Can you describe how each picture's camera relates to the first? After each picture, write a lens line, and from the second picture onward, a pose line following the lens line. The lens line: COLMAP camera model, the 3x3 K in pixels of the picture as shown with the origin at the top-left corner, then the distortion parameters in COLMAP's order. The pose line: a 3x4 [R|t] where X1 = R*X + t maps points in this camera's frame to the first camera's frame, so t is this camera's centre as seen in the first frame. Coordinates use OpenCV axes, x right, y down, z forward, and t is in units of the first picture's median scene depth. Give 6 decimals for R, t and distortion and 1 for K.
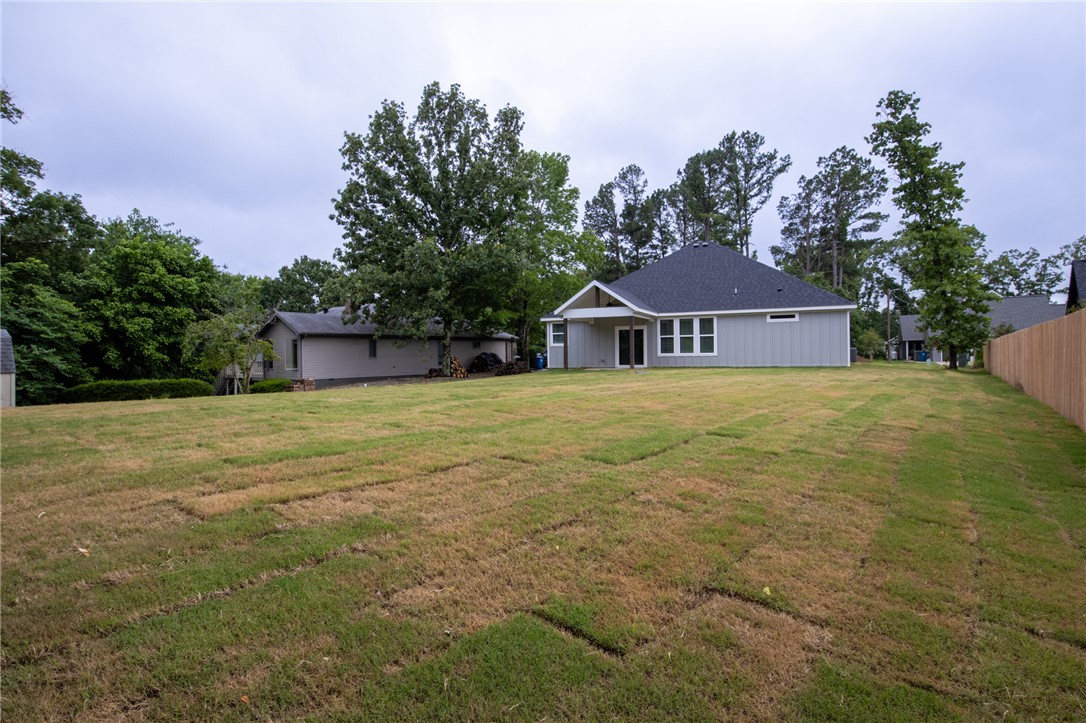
lens RADIAL K [[561.7, 0, 543.0], [0, 561.7, 361.5], [0, 0, 1]] dist [-0.014666, -0.000279]
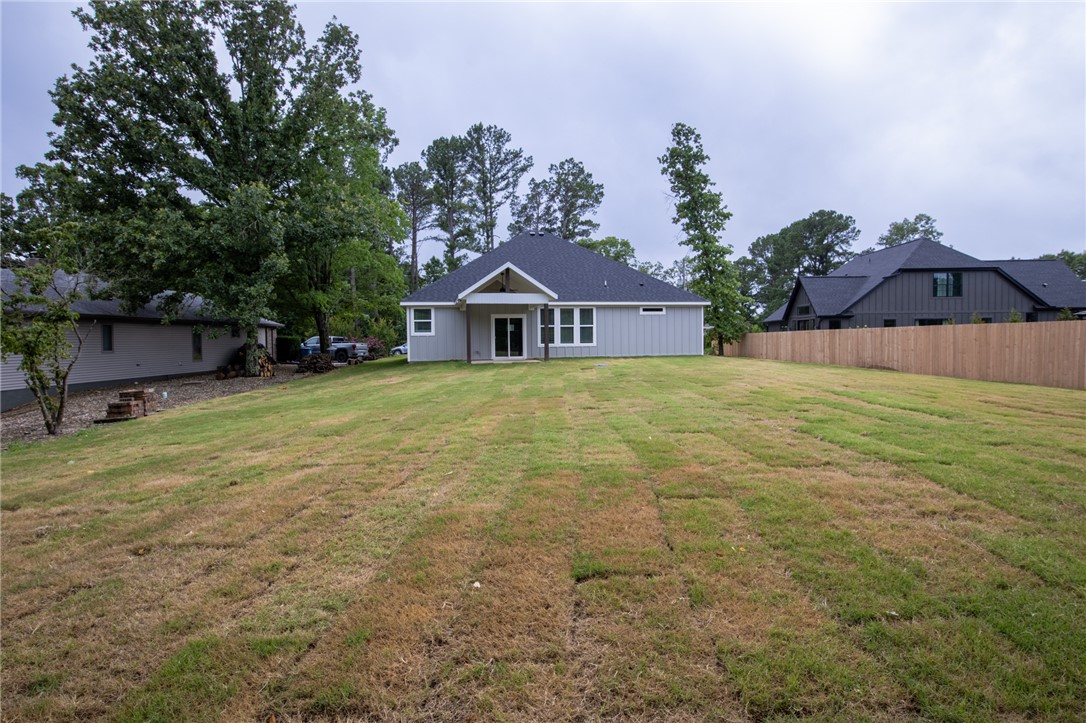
lens RADIAL K [[561.7, 0, 543.0], [0, 561.7, 361.5], [0, 0, 1]] dist [-0.014666, -0.000279]
pose [[0.794571, -0.024090, 0.606693, -0.357016], [0.011208, 0.999624, 0.025013, -0.007805], [-0.607068, -0.013074, 0.794543, 0.227629]]
